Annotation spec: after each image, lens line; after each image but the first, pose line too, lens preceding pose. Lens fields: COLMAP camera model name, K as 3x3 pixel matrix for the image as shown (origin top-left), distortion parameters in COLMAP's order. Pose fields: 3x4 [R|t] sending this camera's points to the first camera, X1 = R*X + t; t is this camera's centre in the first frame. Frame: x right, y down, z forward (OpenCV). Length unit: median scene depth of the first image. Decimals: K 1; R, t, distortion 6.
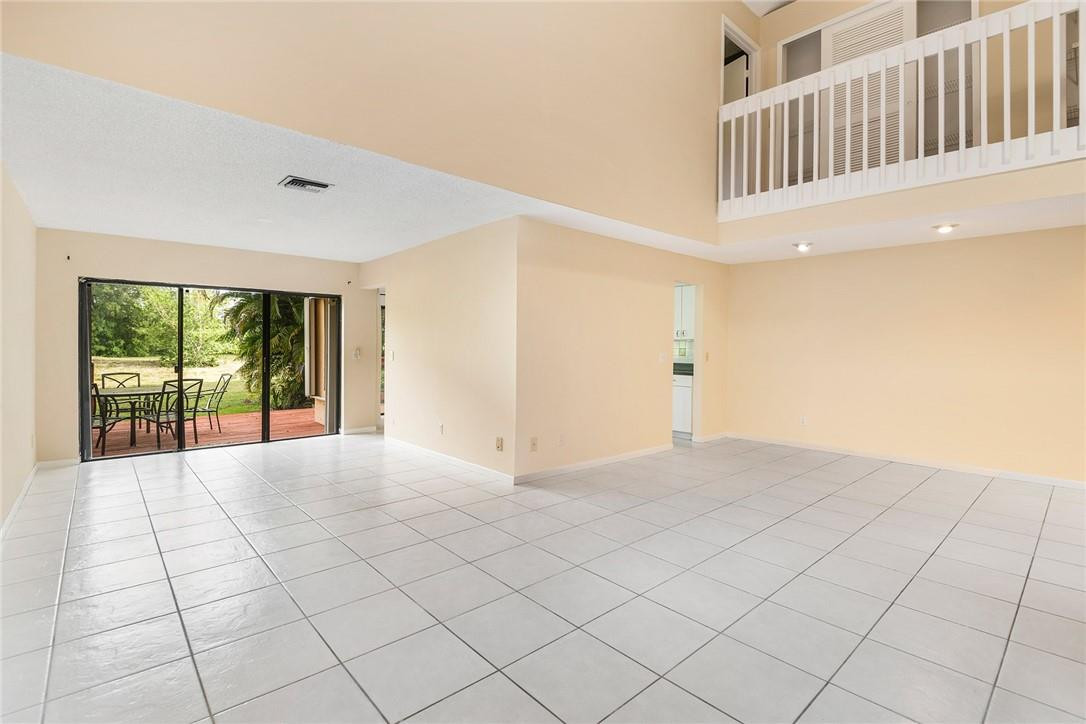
lens RADIAL K [[502.7, 0, 542.4], [0, 502.7, 354.3], [0, 0, 1]] dist [-0.002619, -0.001229]
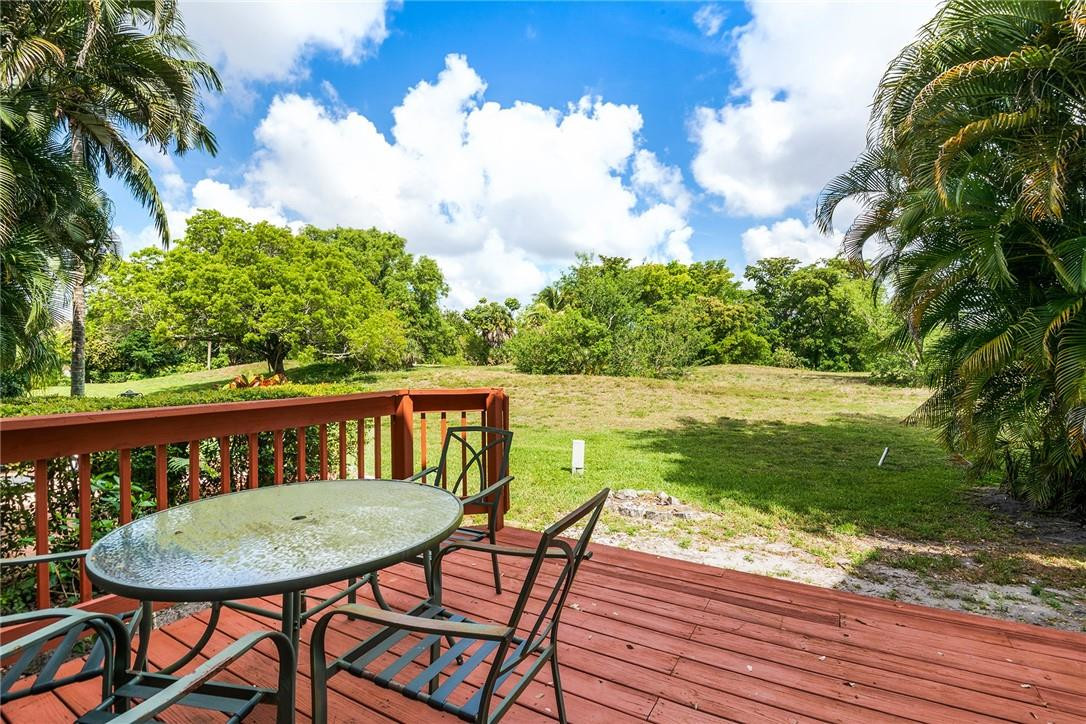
lens RADIAL K [[502.7, 0, 541.0], [0, 502.7, 359.2], [0, 0, 1]] dist [-0.002619, -0.001229]
pose [[0.289642, -0.014632, -0.957023, -0.246035], [-0.003197, 0.999863, -0.016255, -0.006347], [0.957130, 0.007767, 0.289556, 0.514761]]
